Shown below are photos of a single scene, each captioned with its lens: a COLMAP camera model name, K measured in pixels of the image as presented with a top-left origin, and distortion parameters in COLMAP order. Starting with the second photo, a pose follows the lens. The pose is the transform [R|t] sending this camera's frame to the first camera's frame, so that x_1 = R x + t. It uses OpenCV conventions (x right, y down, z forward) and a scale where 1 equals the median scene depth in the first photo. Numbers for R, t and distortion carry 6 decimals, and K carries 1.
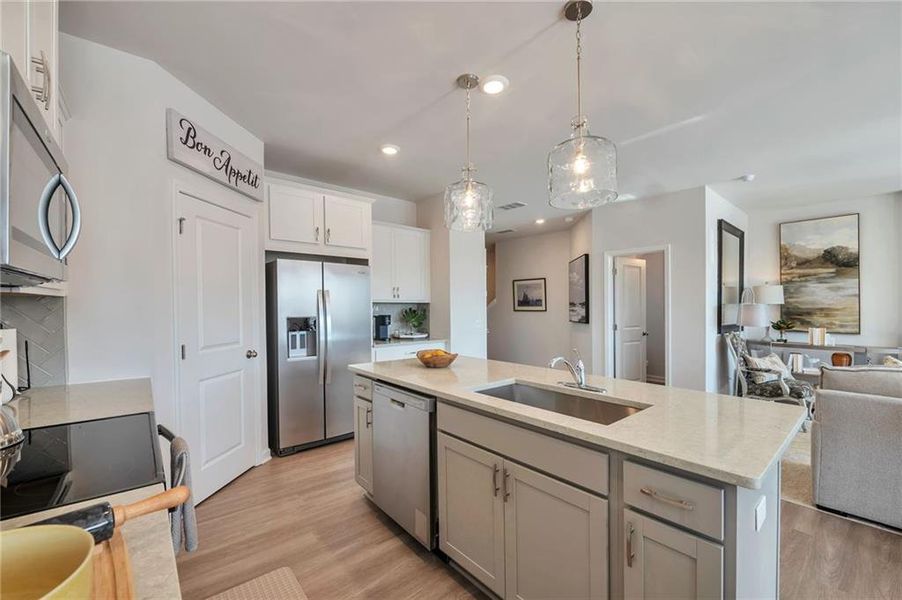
lens RADIAL K [[356.6, 0, 457.8], [0, 356.6, 305.2], [0, 0, 1]] dist [0.018957, -0.001778]
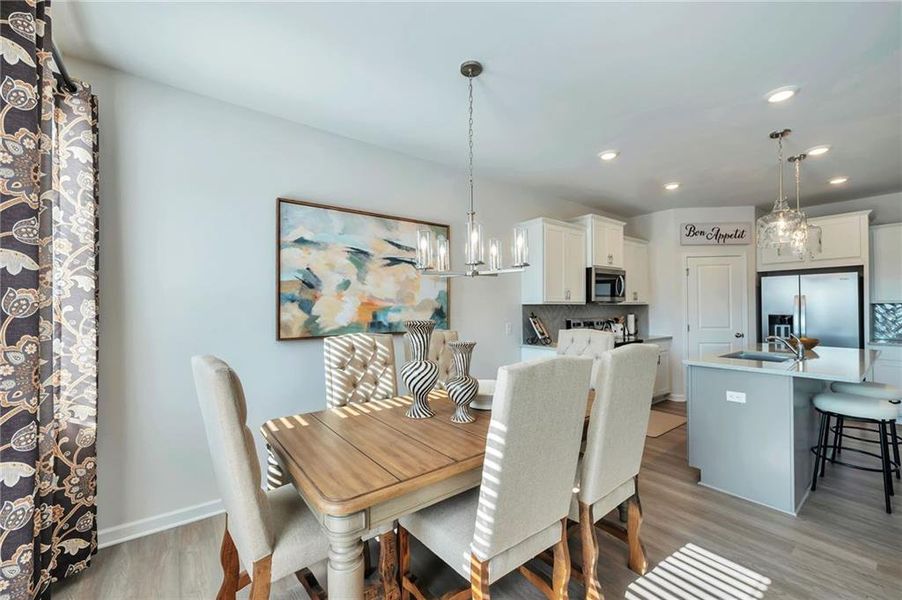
lens RADIAL K [[356.6, 0, 462.7], [0, 356.6, 301.8], [0, 0, 1]] dist [0.018957, -0.001778]
pose [[-0.037334, -0.015899, -0.999176, 0.948331], [0.000975, 0.999872, -0.015946, 0.001569], [0.999302, -0.001569, -0.037313, -0.205632]]
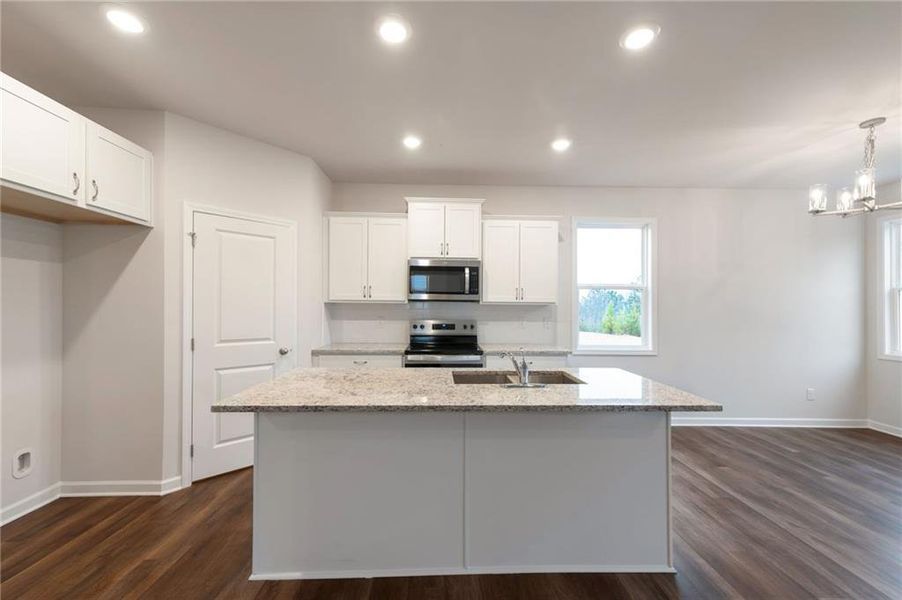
lens RADIAL K [[356.6, 0, 451.9], [0, 356.6, 310.9], [0, 0, 1]] dist [0.018957, -0.001778]
pose [[-0.637187, -0.004105, -0.770699, 0.457012], [-0.018170, 0.999788, 0.009697, 0.002278], [0.770495, 0.020182, -0.637126, 0.917513]]
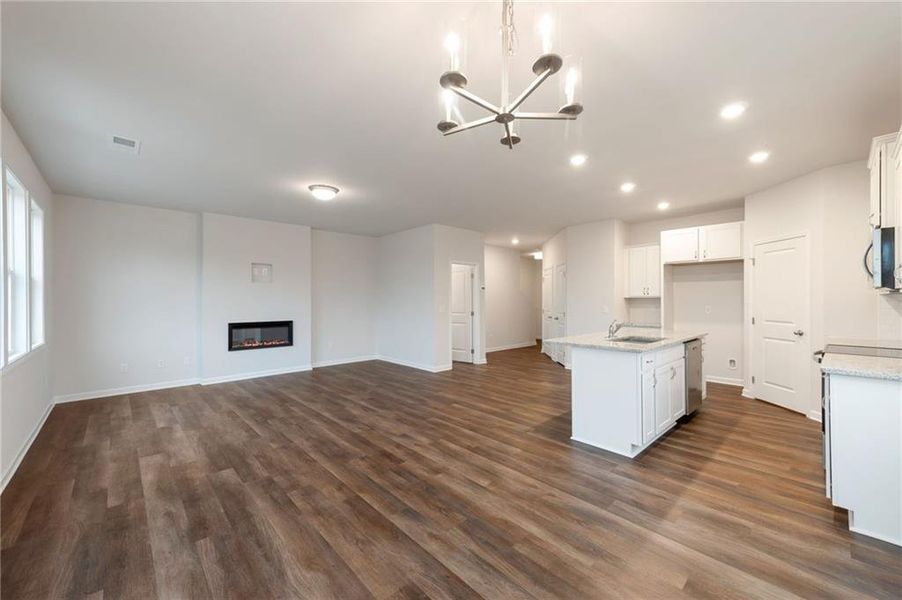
lens RADIAL K [[356.6, 0, 449.7], [0, 356.6, 297.1], [0, 0, 1]] dist [0.018957, -0.001778]
pose [[-0.025090, 0.002066, 0.999683, -1.046584], [0.007382, 0.999971, -0.001881, -0.003773], [-0.999658, 0.007332, -0.025104, 1.179594]]
